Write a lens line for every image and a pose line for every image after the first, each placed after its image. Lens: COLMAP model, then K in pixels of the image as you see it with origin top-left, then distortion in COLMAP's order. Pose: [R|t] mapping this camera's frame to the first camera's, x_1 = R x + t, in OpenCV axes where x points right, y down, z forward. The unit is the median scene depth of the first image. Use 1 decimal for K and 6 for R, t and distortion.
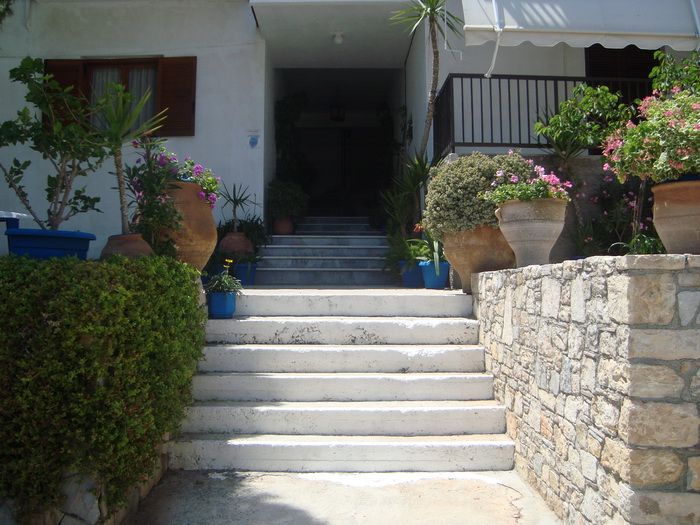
lens RADIAL K [[670.0, 0, 350.0], [0, 670.0, 262.5], [0, 0, 1]] dist [-0.206743, 0.202603]
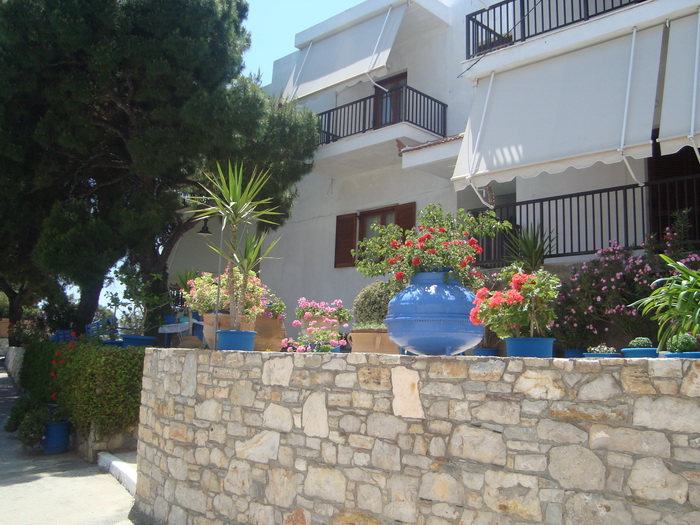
lens RADIAL K [[670.0, 0, 350.0], [0, 670.0, 262.5], [0, 0, 1]] dist [-0.206743, 0.202603]
pose [[0.675472, -0.067351, -0.734304, 0.846646], [-0.035096, 0.991755, -0.123249, -0.014354], [0.736550, 0.109022, 0.667539, -0.032227]]
